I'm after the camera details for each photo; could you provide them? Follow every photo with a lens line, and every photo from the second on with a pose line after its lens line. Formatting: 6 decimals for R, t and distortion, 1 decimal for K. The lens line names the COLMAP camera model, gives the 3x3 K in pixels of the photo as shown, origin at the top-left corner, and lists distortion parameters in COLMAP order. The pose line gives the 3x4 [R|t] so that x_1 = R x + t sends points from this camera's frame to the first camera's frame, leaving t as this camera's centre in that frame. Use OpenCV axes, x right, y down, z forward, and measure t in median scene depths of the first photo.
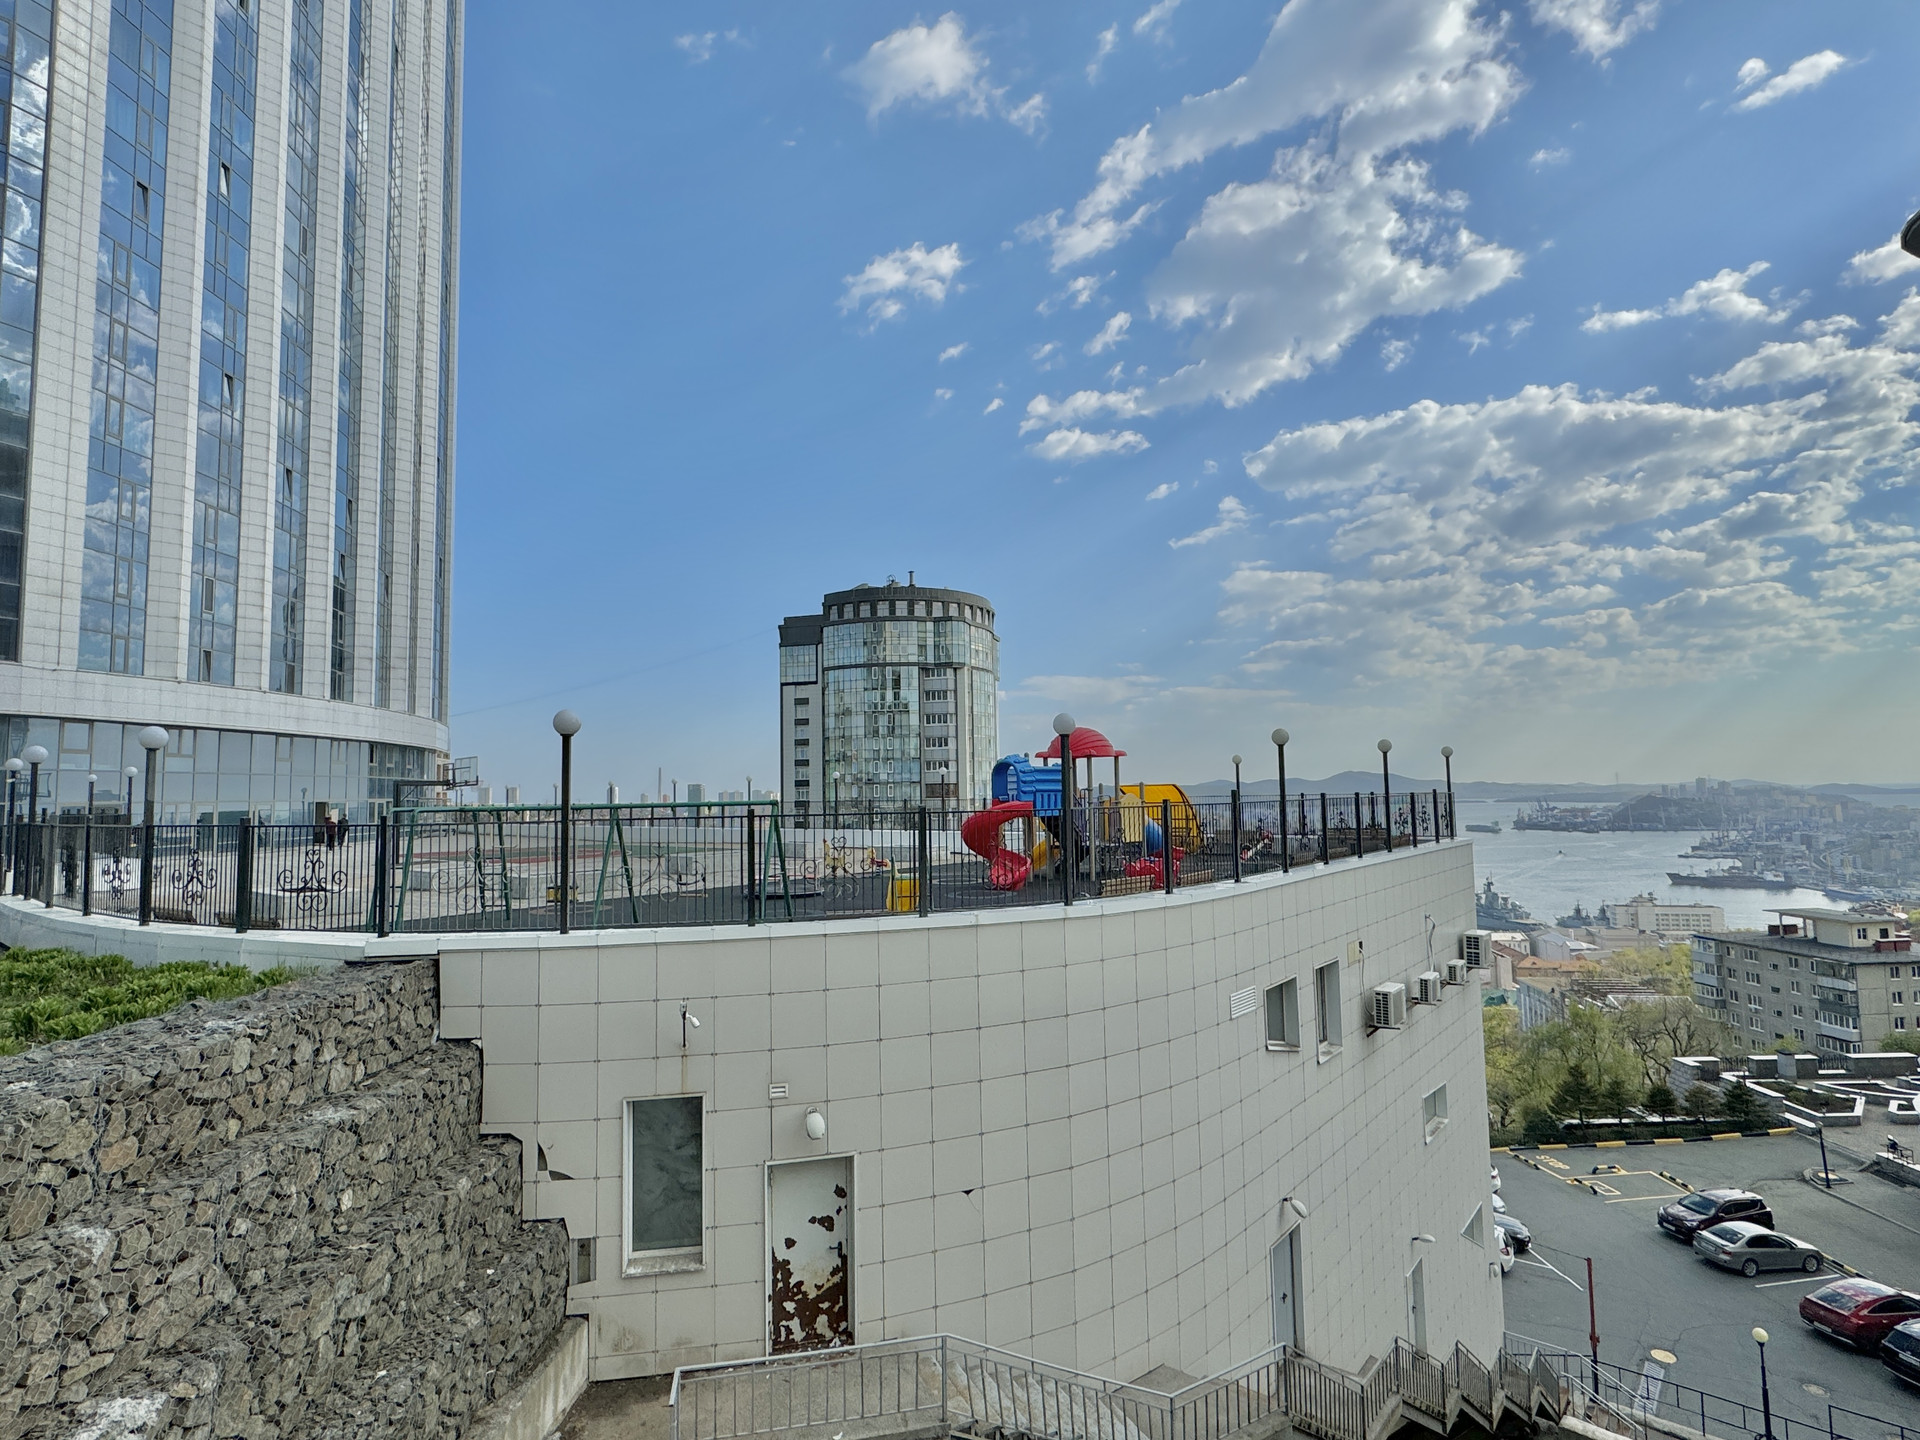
lens RADIAL K [[959.9, 0, 960.0], [0, 959.9, 720.0], [0, 0, 1]] dist [-0.003388, -0.001232]
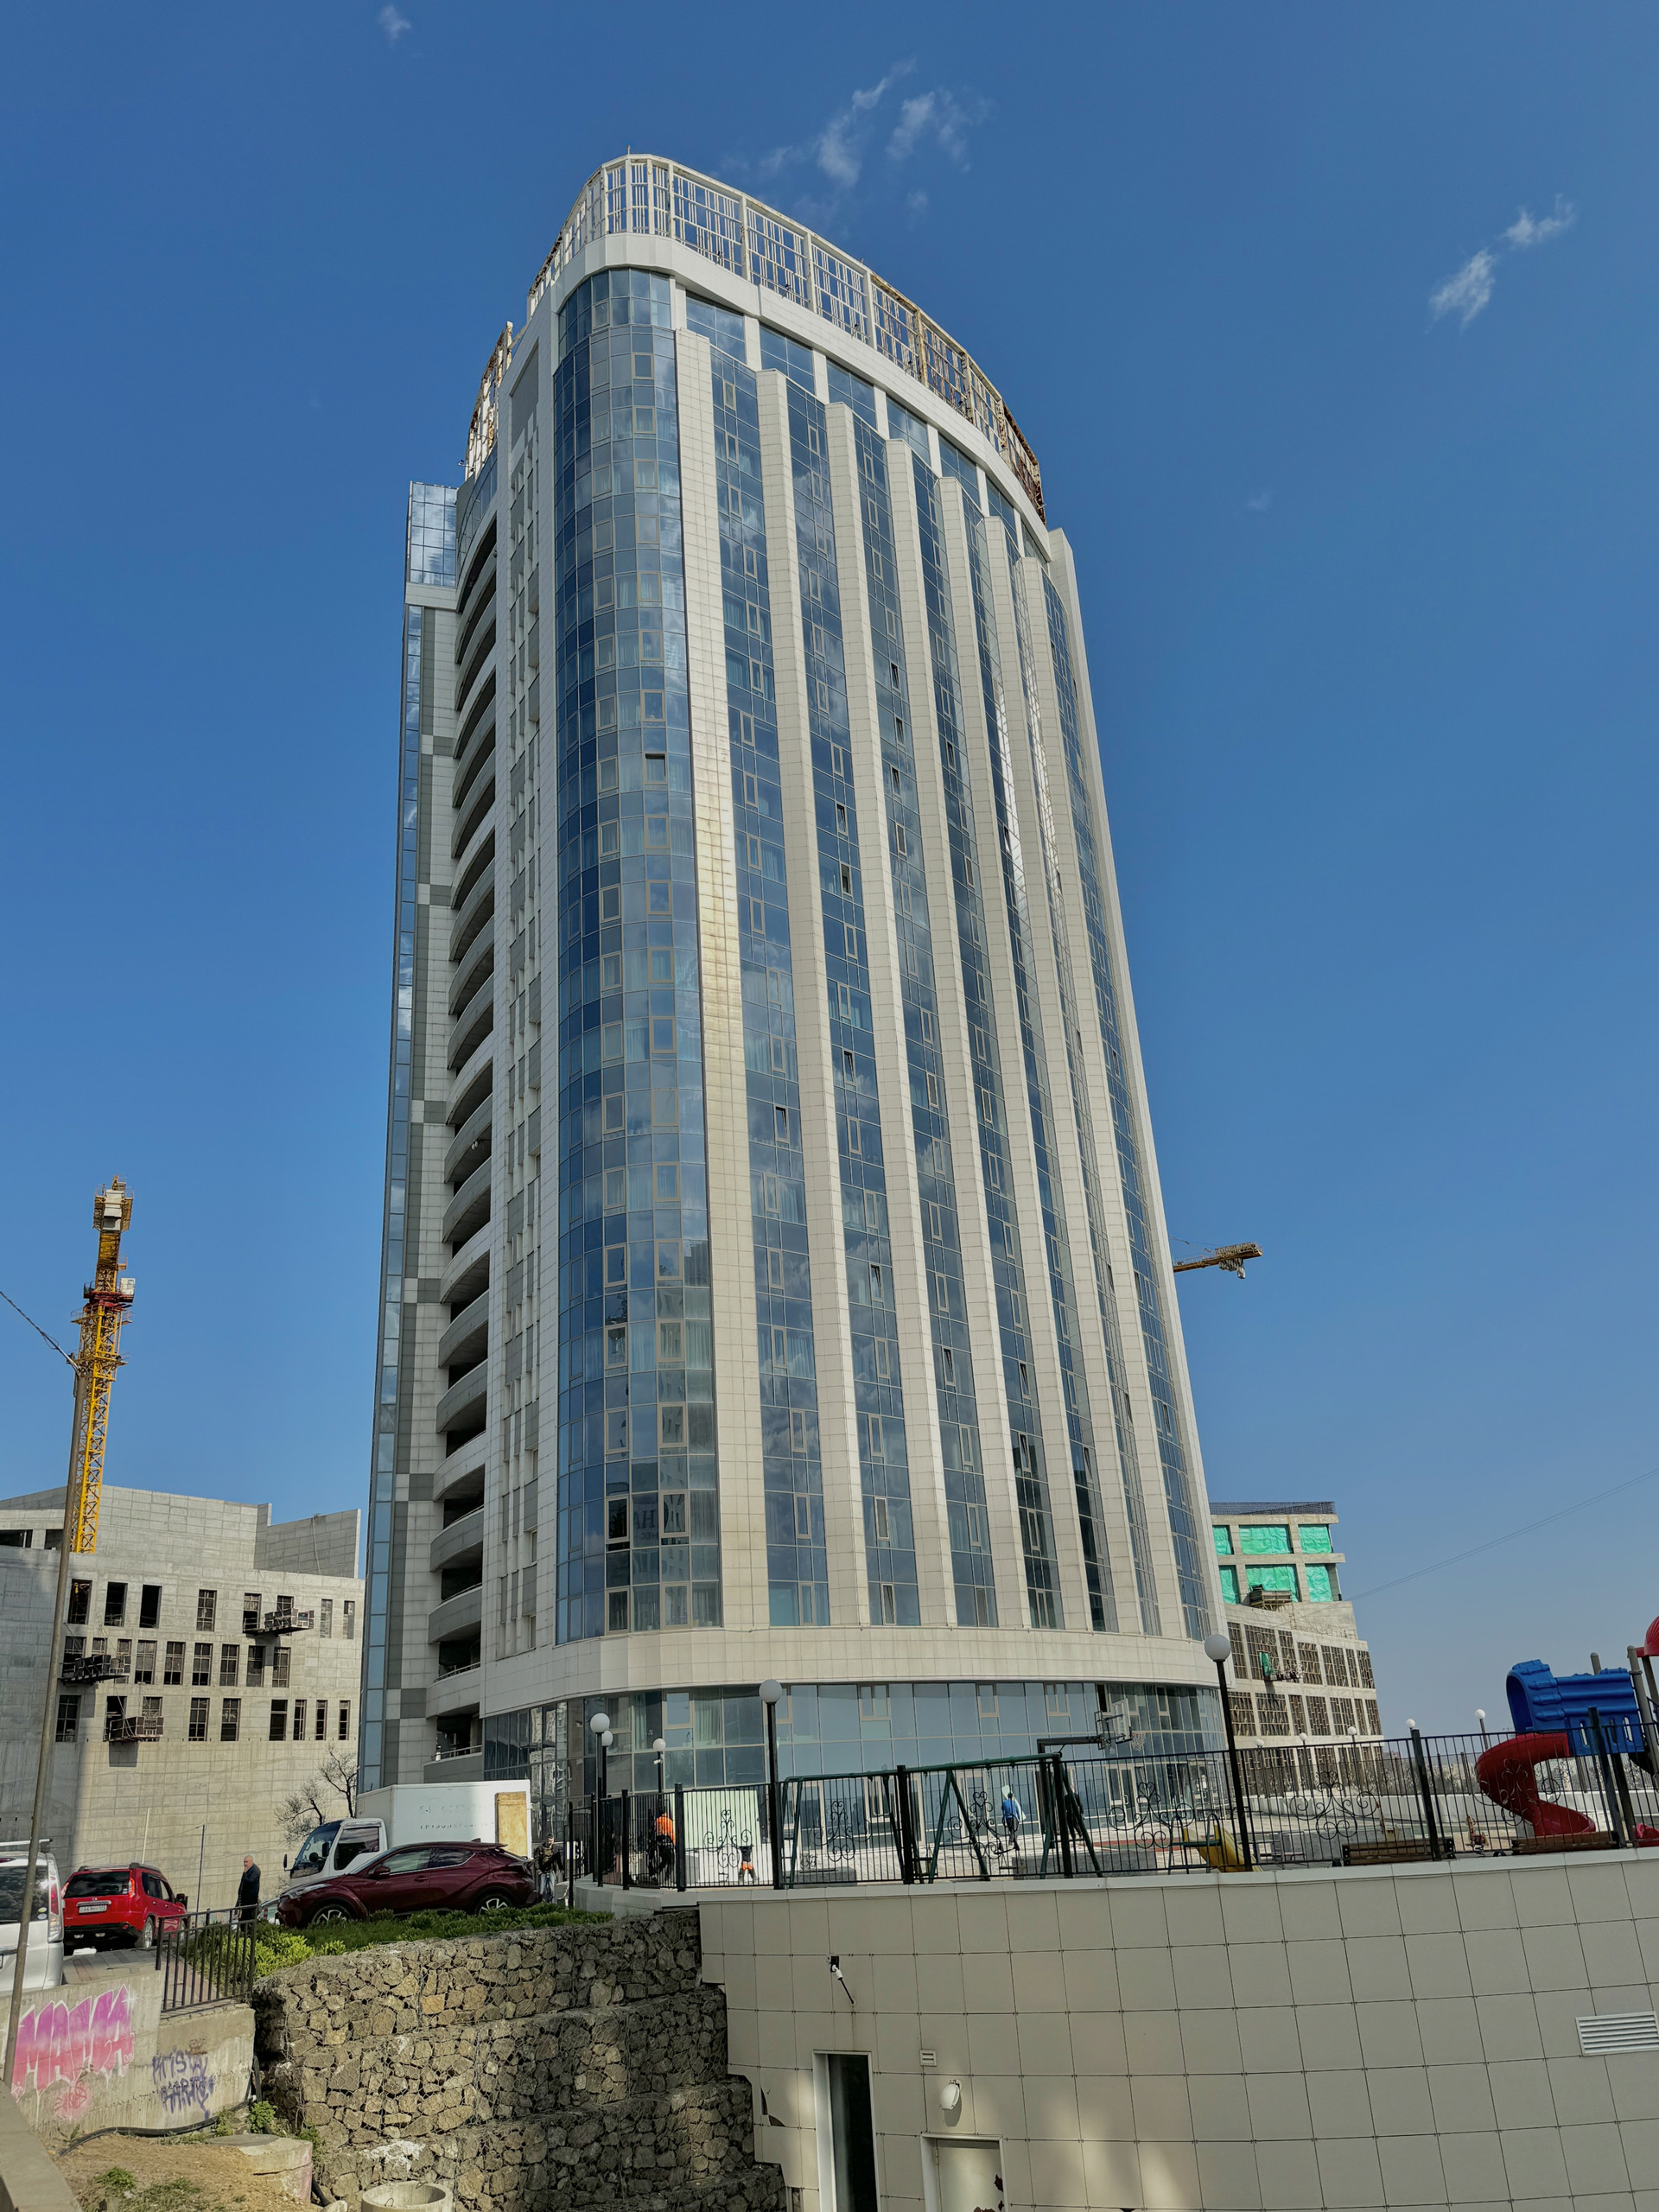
lens RADIAL K [[1669.0, 0, 829.5], [0, 1669.0, 1106.0], [0, 0, 1]] dist [0.000135, -0.004403]
pose [[0.678080, -0.301784, -0.670175, 1.557440], [0.103009, 0.941838, -0.319891, -0.018839], [0.727734, 0.147878, 0.669728, -0.532722]]
